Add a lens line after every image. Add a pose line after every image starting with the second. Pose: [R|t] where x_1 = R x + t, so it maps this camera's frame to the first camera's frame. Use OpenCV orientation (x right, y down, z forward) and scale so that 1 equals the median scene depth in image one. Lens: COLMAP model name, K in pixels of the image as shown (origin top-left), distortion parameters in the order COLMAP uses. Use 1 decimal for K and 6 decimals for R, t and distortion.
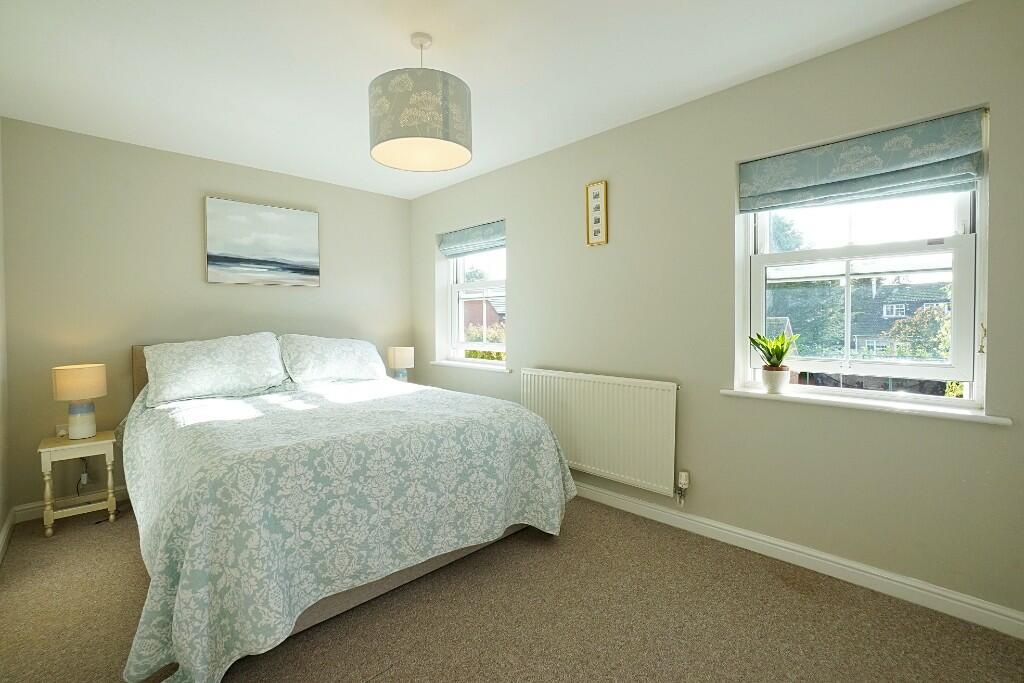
lens RADIAL K [[462.4, 0, 507.8], [0, 462.4, 333.3], [0, 0, 1]] dist [-0.063331, 0.025457]
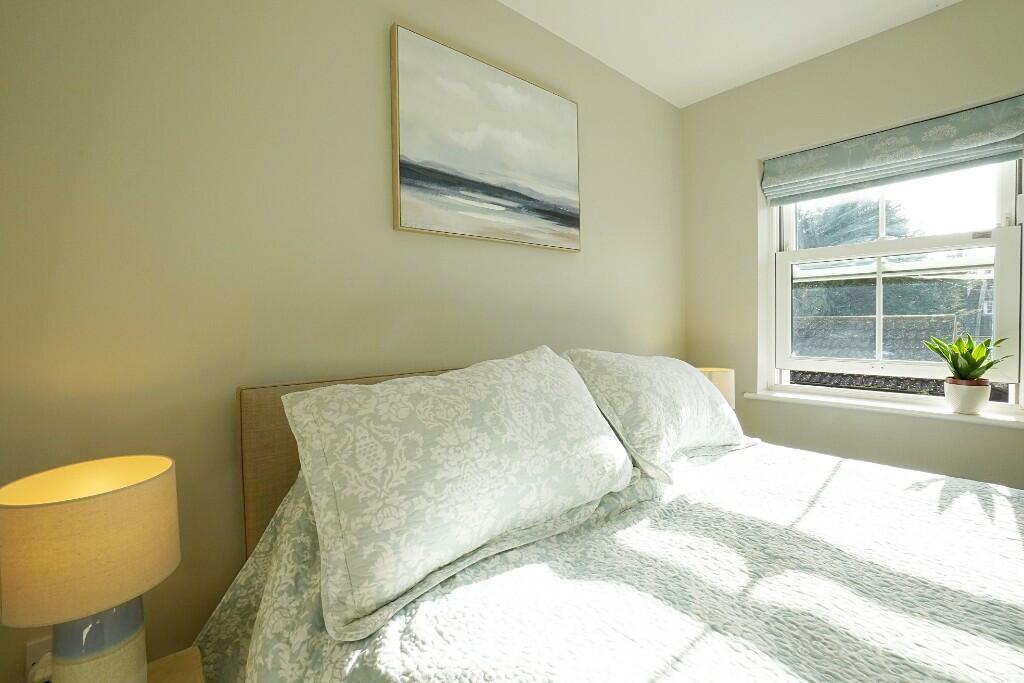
lens RADIAL K [[462.4, 0, 507.8], [0, 462.4, 333.3], [0, 0, 1]] dist [-0.063331, 0.025457]
pose [[0.997448, -0.003804, -0.071294, -0.632726], [0.003918, 0.999991, 0.001448, -0.017534], [0.071288, -0.001723, 0.997454, 0.687544]]
